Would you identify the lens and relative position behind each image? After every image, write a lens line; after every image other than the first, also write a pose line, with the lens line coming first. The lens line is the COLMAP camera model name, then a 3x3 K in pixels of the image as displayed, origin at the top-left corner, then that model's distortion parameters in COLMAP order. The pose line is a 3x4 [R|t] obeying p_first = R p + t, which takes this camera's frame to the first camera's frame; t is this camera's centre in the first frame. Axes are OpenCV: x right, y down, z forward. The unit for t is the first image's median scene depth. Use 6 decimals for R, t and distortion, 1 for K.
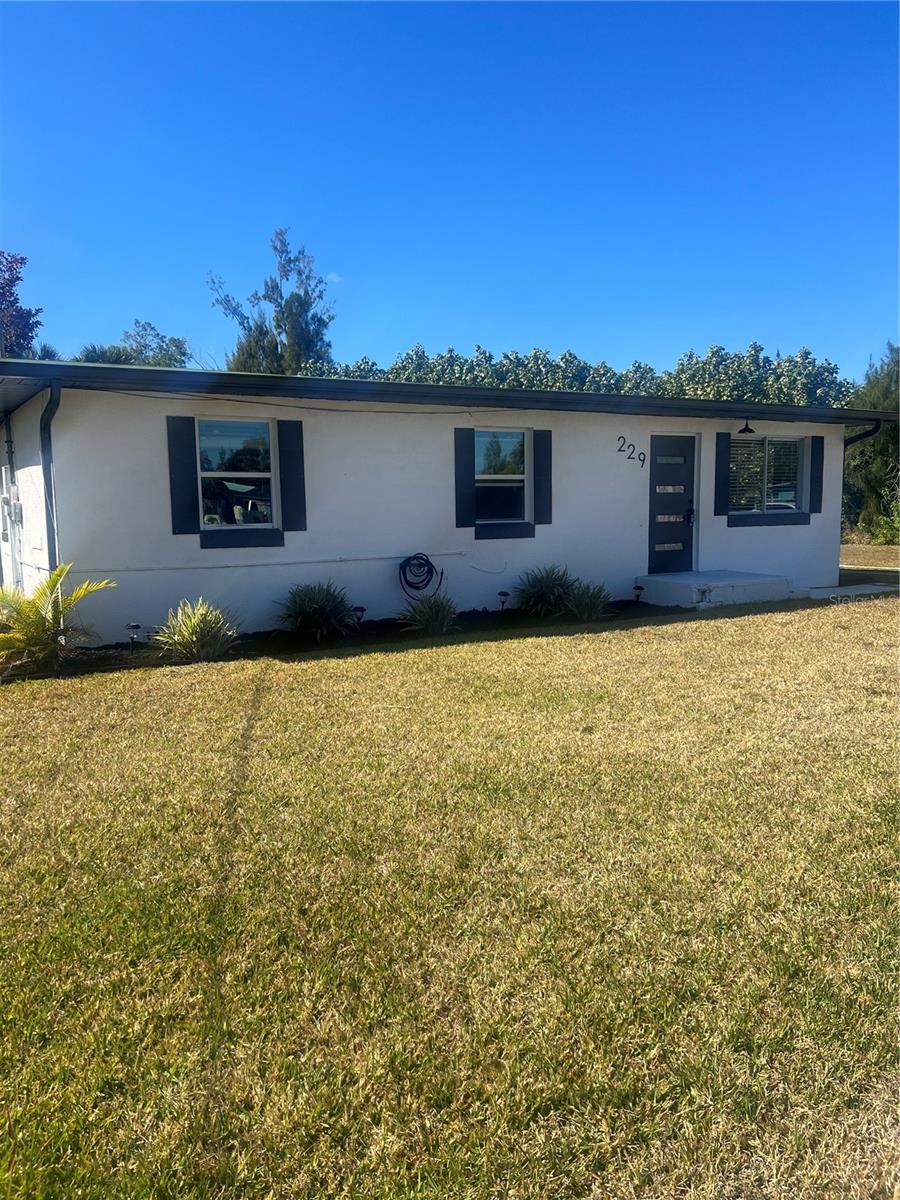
lens RADIAL K [[911.9, 0, 450.0], [0, 911.9, 600.0], [0, 0, 1]] dist [0.039488, -0.042219]
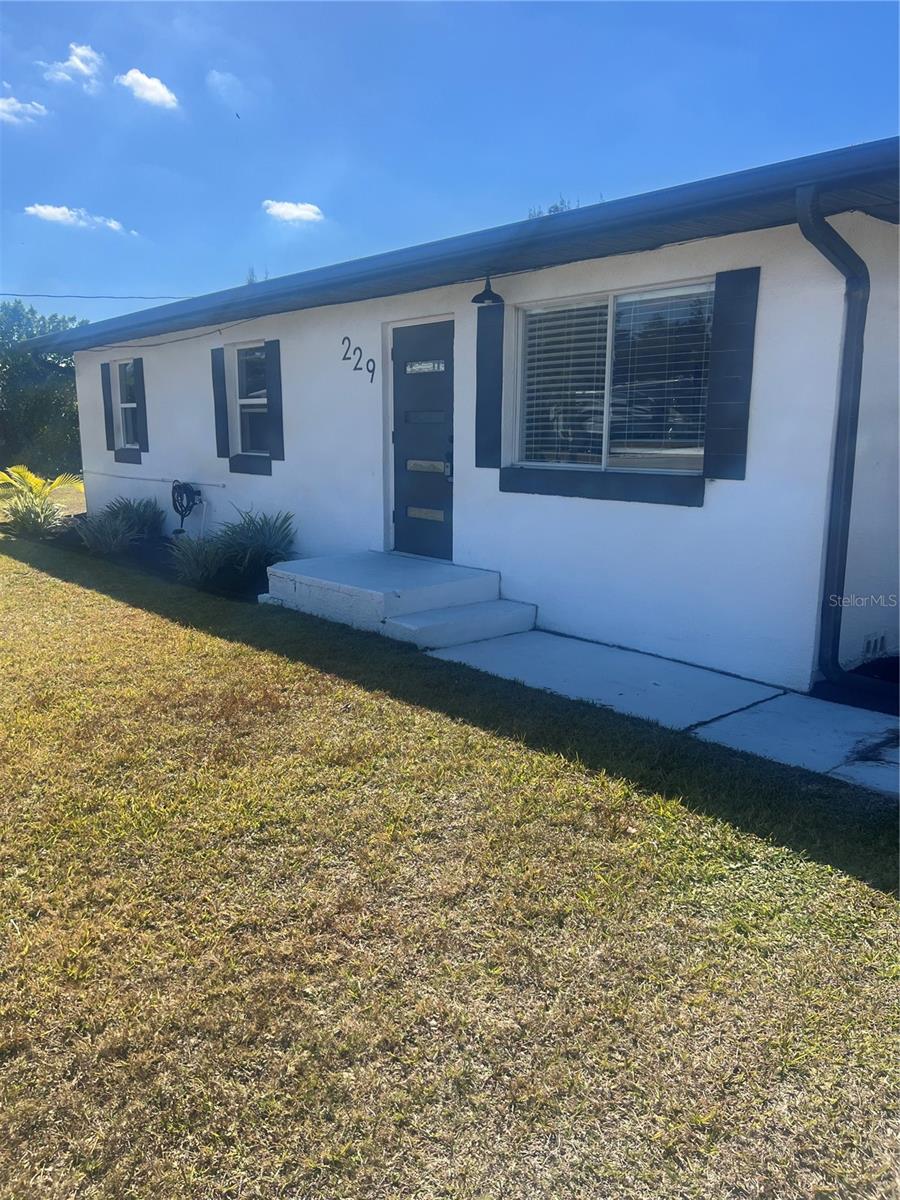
lens RADIAL K [[911.9, 0, 450.0], [0, 911.9, 600.0], [0, 0, 1]] dist [0.039488, -0.042219]
pose [[0.143581, 0.183621, -0.972454, 0.869906], [-0.140967, 0.976411, 0.163555, -0.106759], [0.979547, 0.113600, 0.166079, 0.952985]]
